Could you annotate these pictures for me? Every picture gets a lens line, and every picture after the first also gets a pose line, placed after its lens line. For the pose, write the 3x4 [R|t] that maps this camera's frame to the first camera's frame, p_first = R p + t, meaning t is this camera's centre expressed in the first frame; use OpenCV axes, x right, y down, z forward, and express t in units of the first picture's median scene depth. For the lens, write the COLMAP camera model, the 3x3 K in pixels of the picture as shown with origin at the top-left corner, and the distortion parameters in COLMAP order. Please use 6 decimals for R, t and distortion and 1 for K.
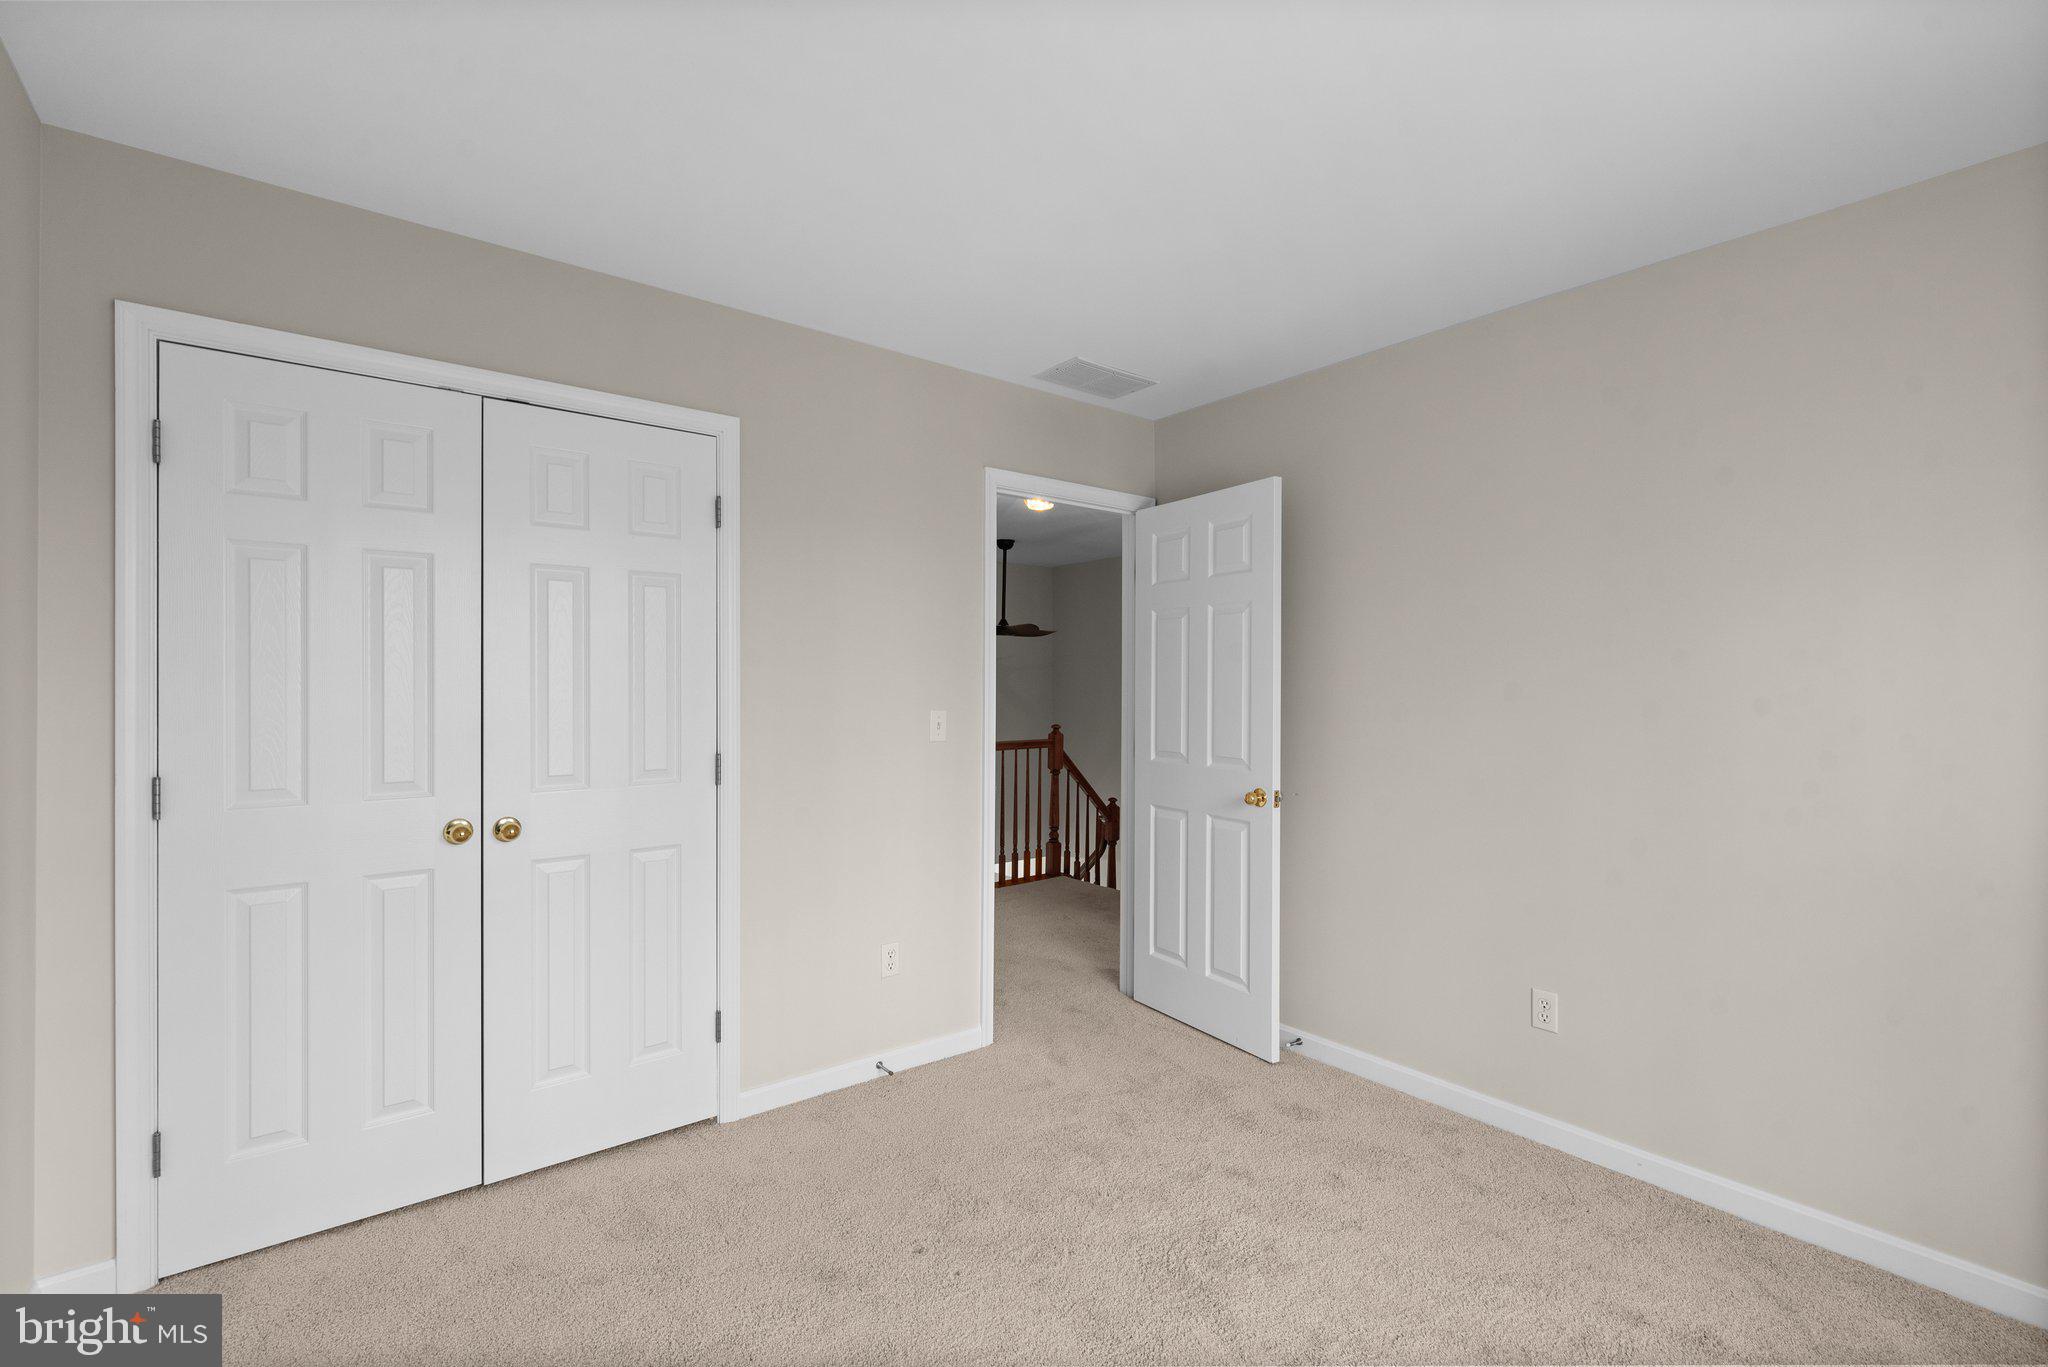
lens RADIAL K [[849.9, 0, 1022.4], [0, 849.9, 692.8], [0, 0, 1]] dist [0.004278, 0.000514]
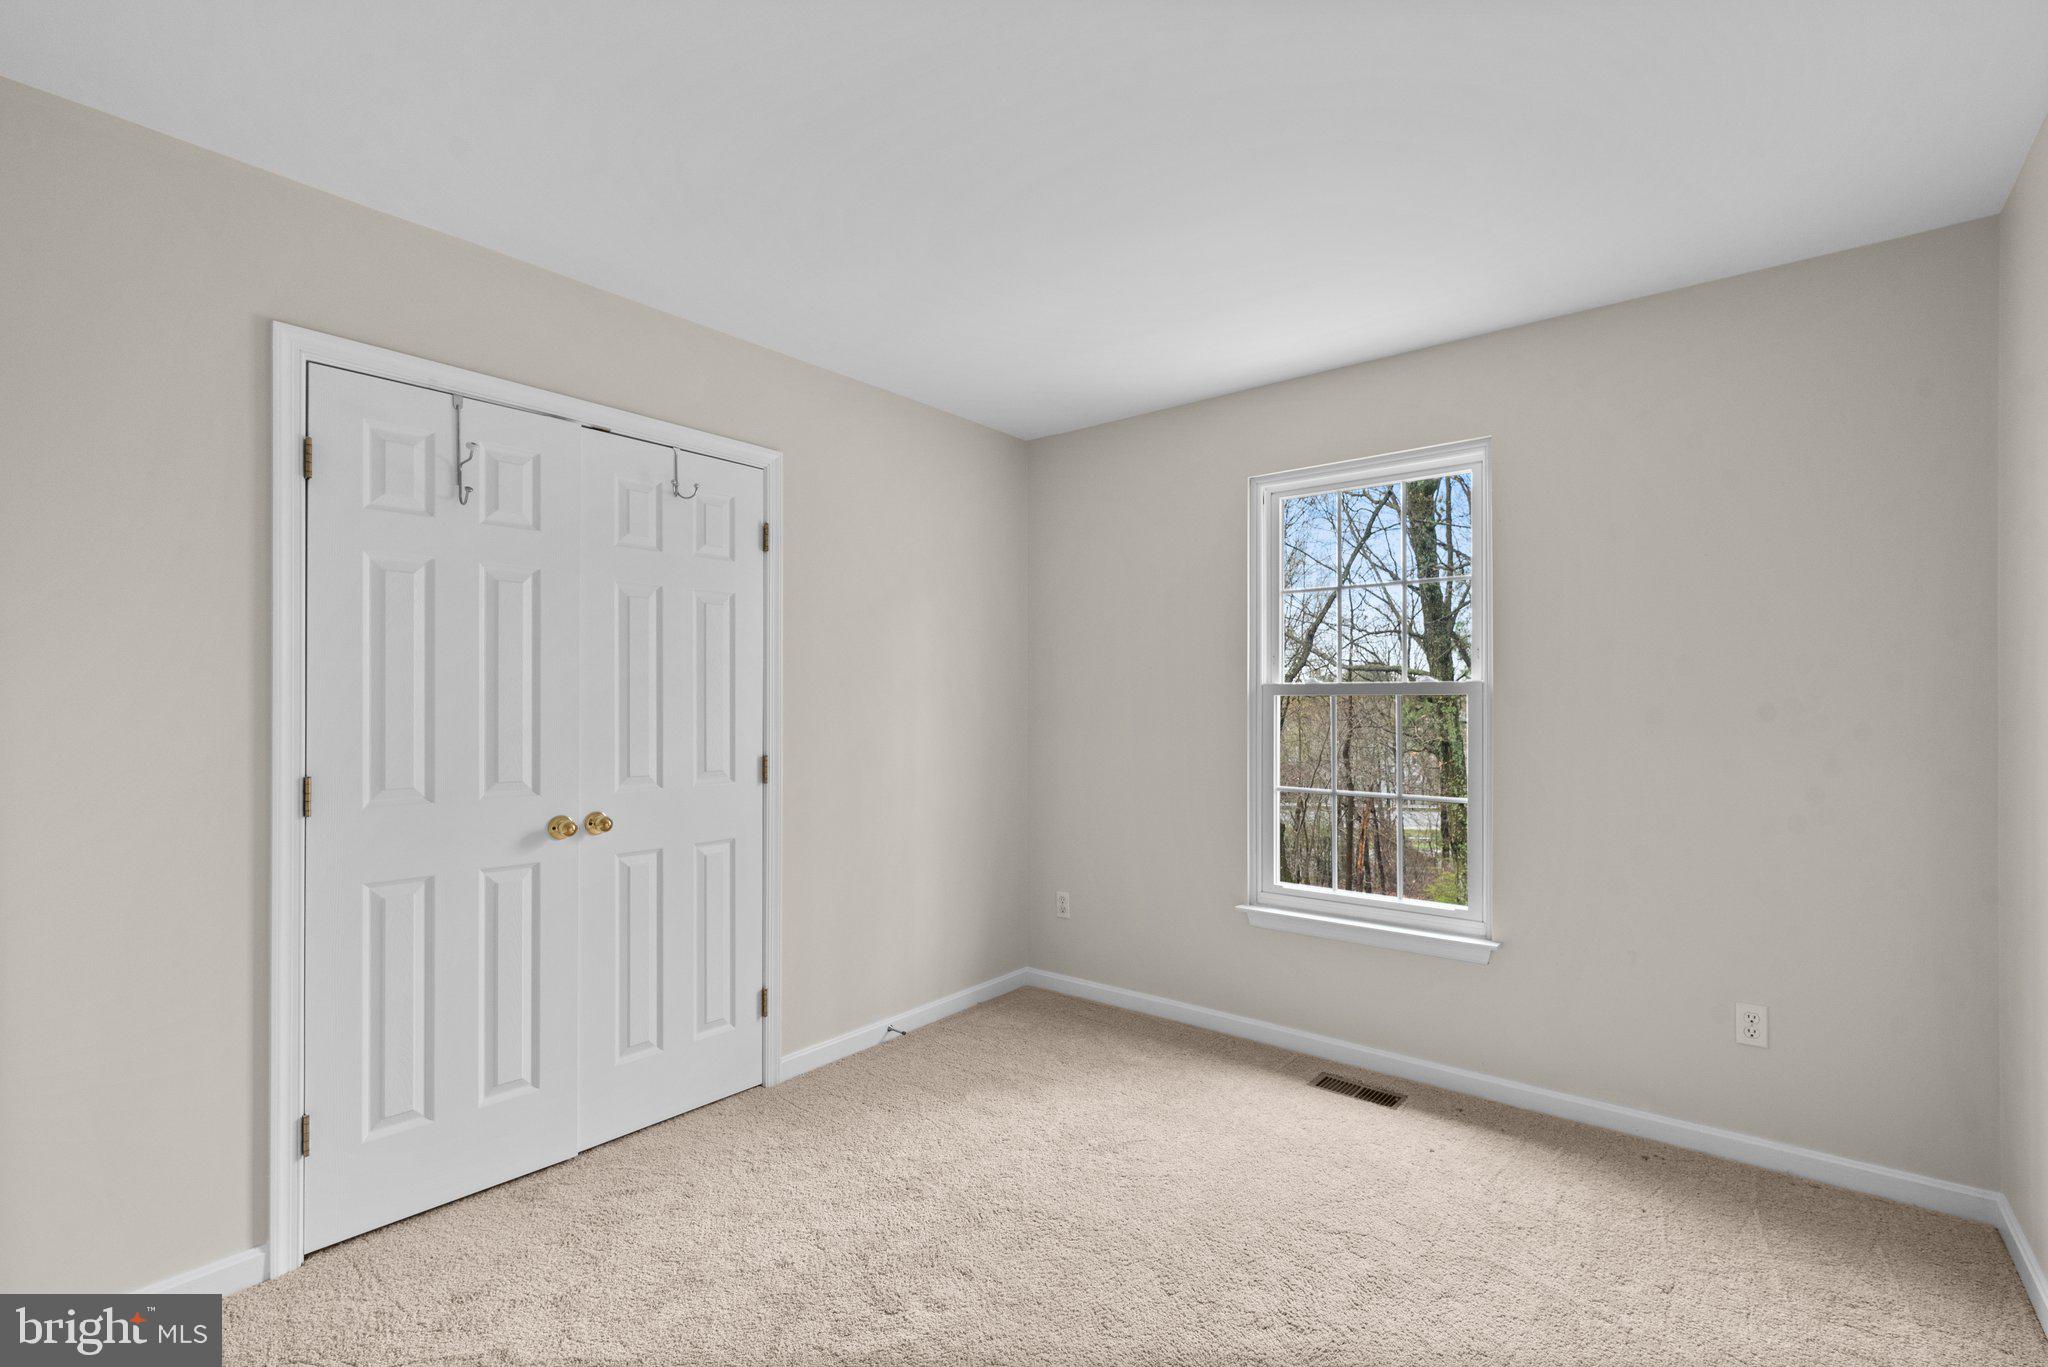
lens RADIAL K [[915.3, 0, 1024.8], [0, 915.3, 695.4], [0, 0, 1]] dist [0.002036, -0.000582]
pose [[0.962126, 0.006732, 0.272520, -0.440766], [-0.005664, 0.999973, -0.004707, -0.001835], [-0.272545, 0.002985, 0.962138, -0.298125]]
